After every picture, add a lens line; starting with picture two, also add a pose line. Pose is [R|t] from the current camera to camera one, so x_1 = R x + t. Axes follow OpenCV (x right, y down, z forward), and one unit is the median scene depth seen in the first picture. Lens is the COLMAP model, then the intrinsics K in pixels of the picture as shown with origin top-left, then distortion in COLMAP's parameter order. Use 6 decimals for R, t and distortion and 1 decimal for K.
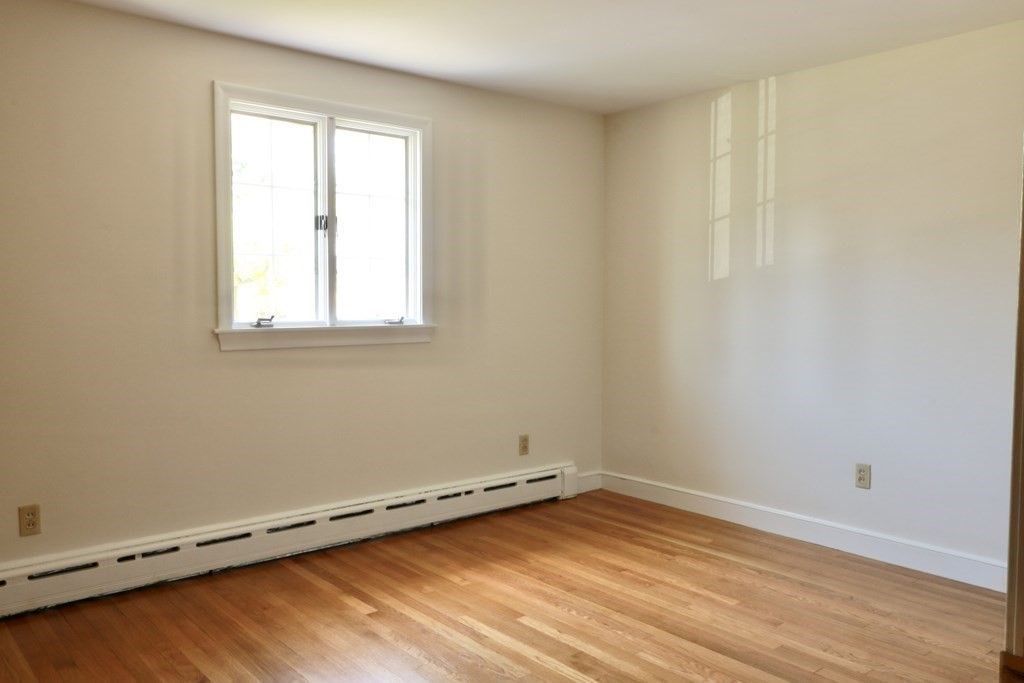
lens RADIAL K [[809.3, 0, 520.1], [0, 809.3, 345.5], [0, 0, 1]] dist [0.014721, -0.005959]
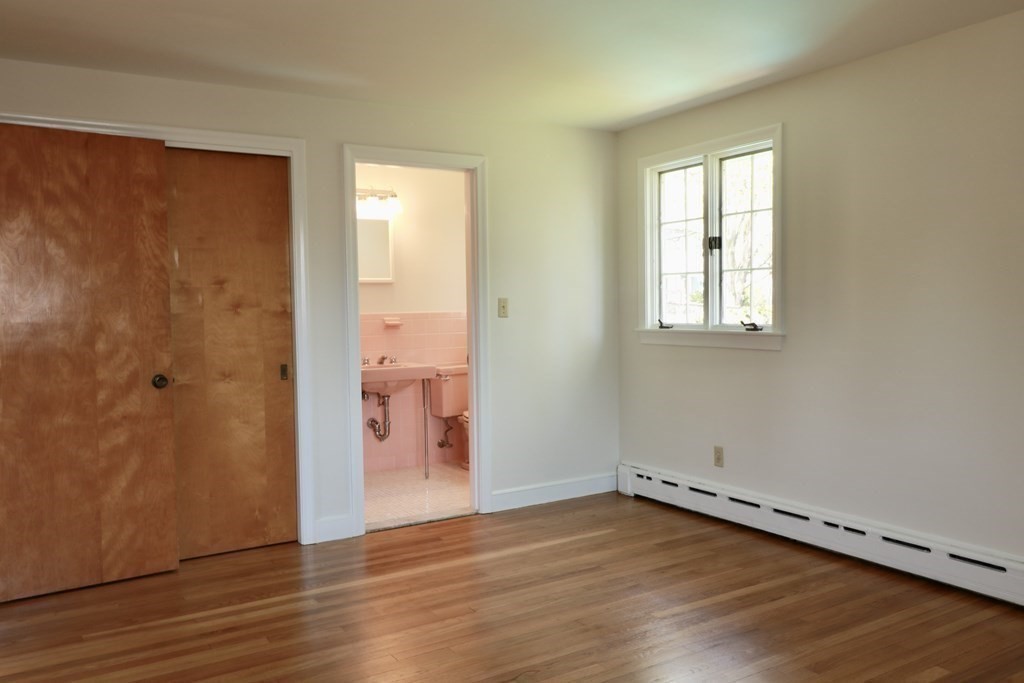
lens RADIAL K [[809.3, 0, 520.1], [0, 809.3, 345.5], [0, 0, 1]] dist [0.014721, -0.005959]
pose [[-0.143845, 0.034214, -0.989009, 0.989734], [-0.059999, 0.997262, 0.043226, -0.035639], [0.987780, 0.065558, -0.141399, 0.901583]]
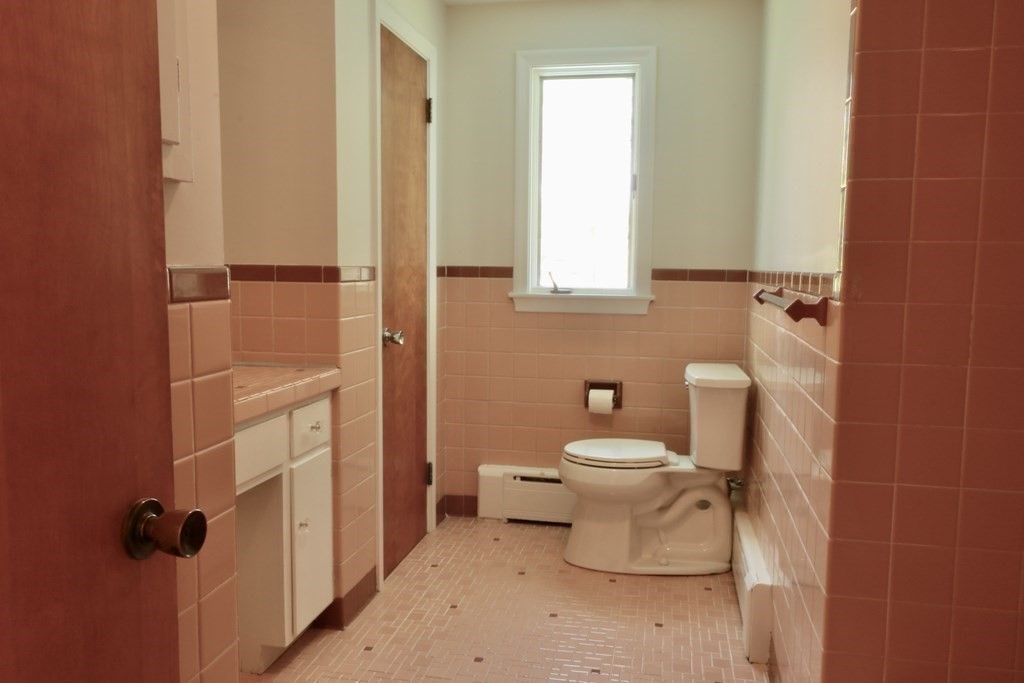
lens RADIAL K [[809.3, 0, 520.1], [0, 809.3, 345.5], [0, 0, 1]] dist [0.014721, -0.005959]
pose [[0.624137, 0.082696, -0.776926, 0.506615], [-0.061001, 0.996505, 0.057063, -0.015848], [0.778930, 0.011778, 0.627001, 0.404501]]
